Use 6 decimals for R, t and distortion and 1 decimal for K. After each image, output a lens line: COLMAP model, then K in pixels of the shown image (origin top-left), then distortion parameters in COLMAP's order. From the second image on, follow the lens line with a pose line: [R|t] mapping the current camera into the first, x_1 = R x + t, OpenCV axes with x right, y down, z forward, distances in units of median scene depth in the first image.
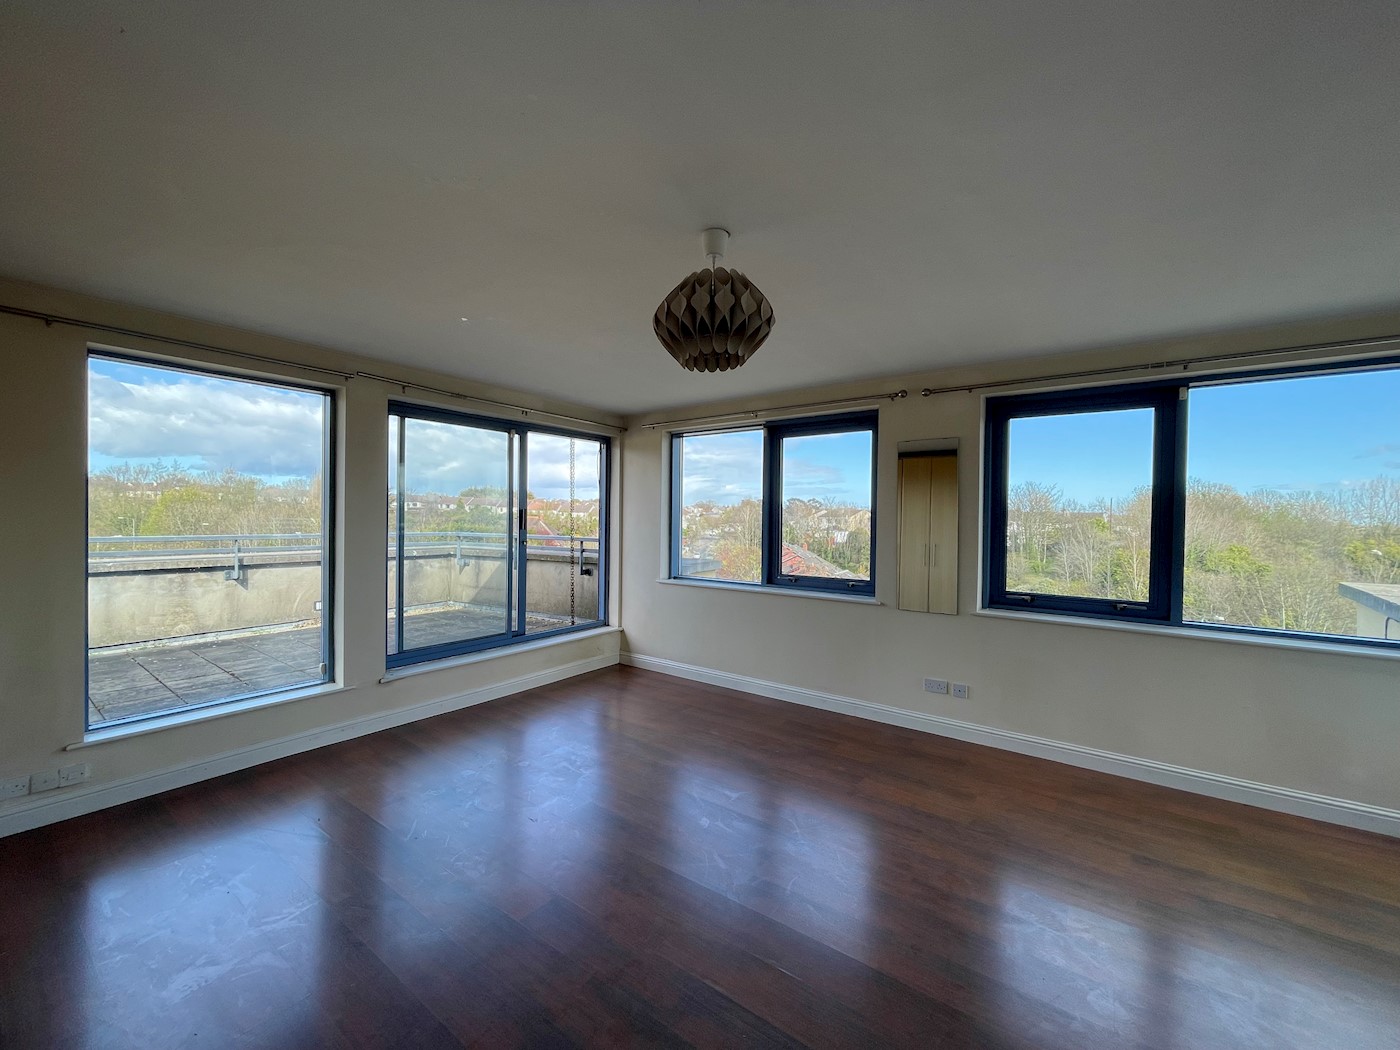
lens RADIAL K [[562.6, 0, 698.9], [0, 562.6, 525.1], [0, 0, 1]] dist [-0.000856, 0.000013]
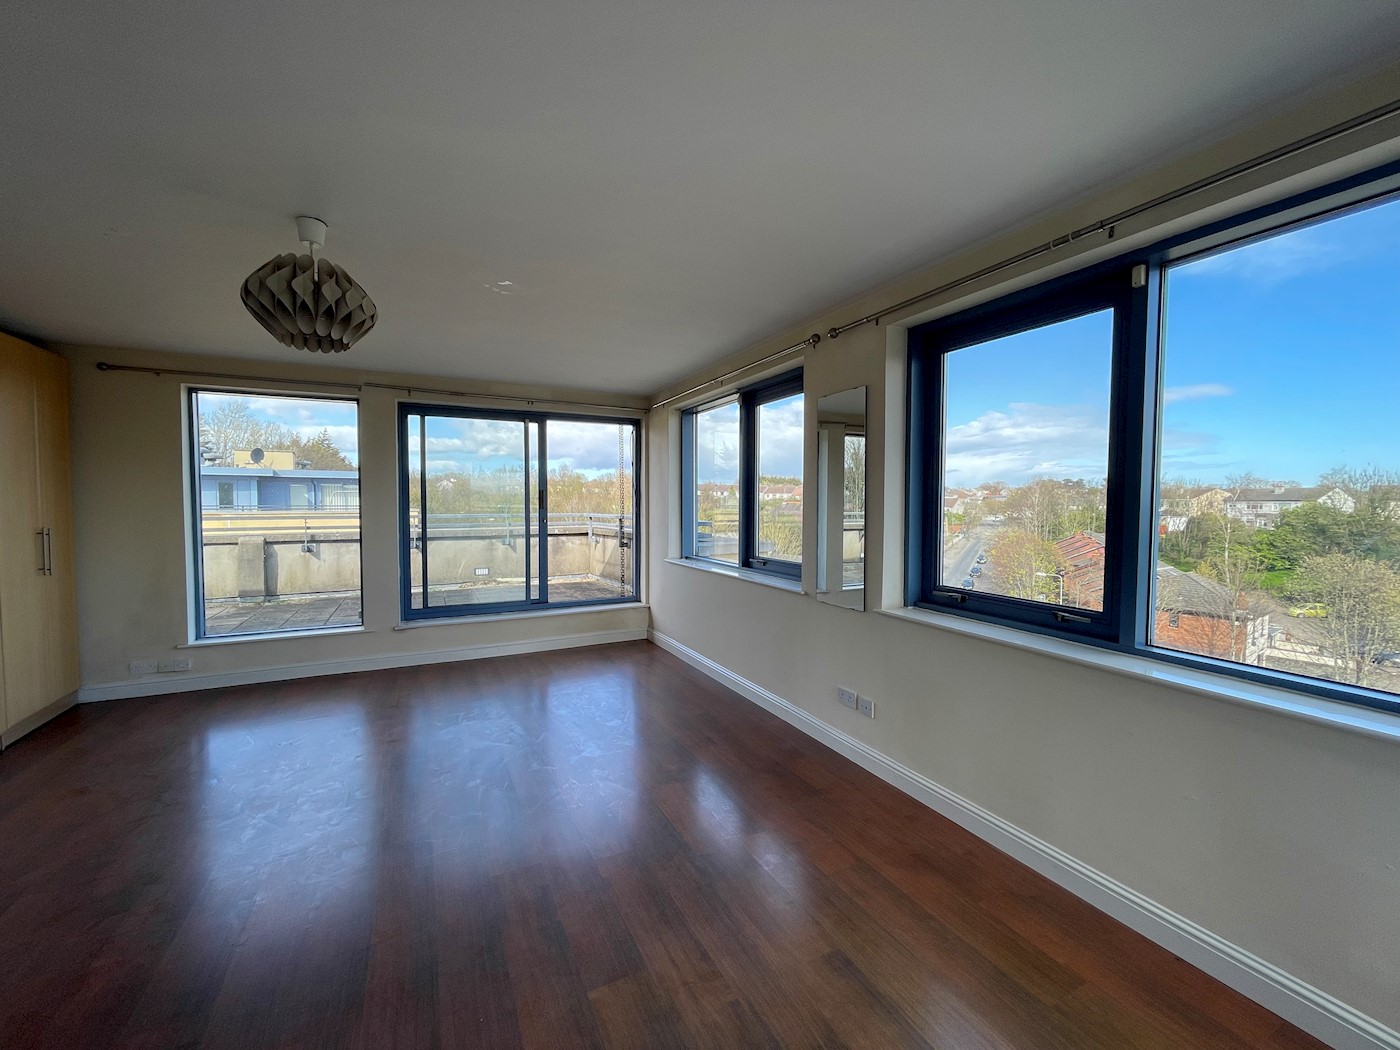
lens RADIAL K [[562.6, 0, 698.9], [0, 562.6, 525.1], [0, 0, 1]] dist [-0.000856, 0.000013]
pose [[0.890773, 0.008751, -0.454365, 0.430662], [0.003183, 0.999670, 0.025493, 0.012164], [0.454438, -0.024155, 0.890451, 0.137878]]
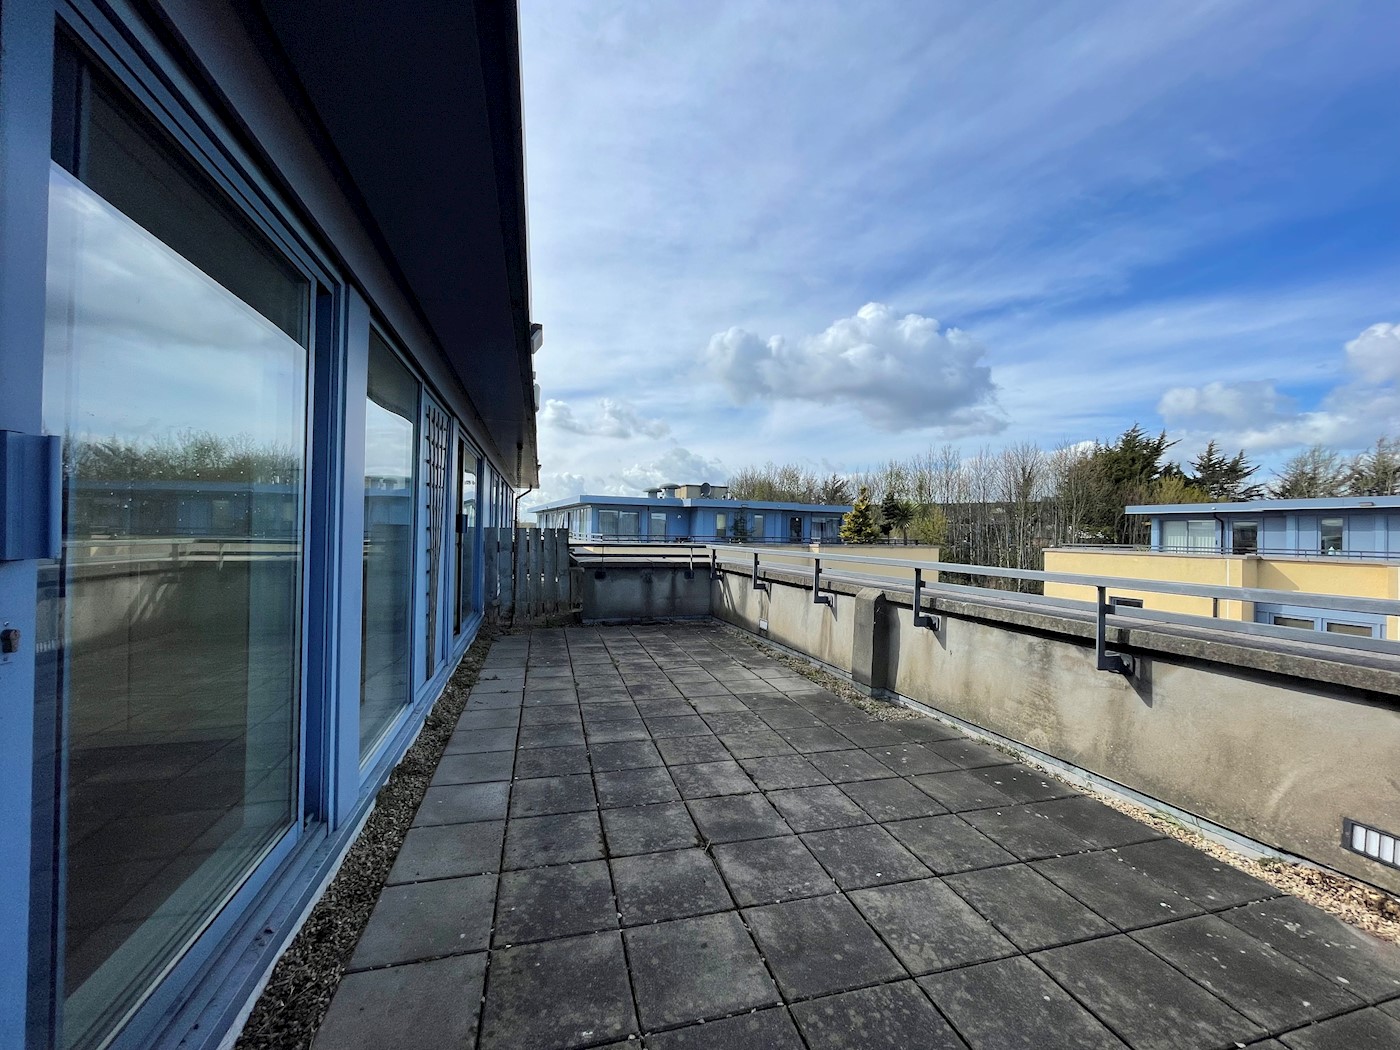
lens RADIAL K [[562.3, 0, 695.7], [0, 562.3, 526.3], [0, 0, 1]] dist [-0.000408, 0.000165]
pose [[-0.615108, -0.031188, -0.787826, -0.286302], [-0.039711, 0.999175, -0.008550, -0.007166], [0.787443, 0.026027, -0.615838, 1.160968]]
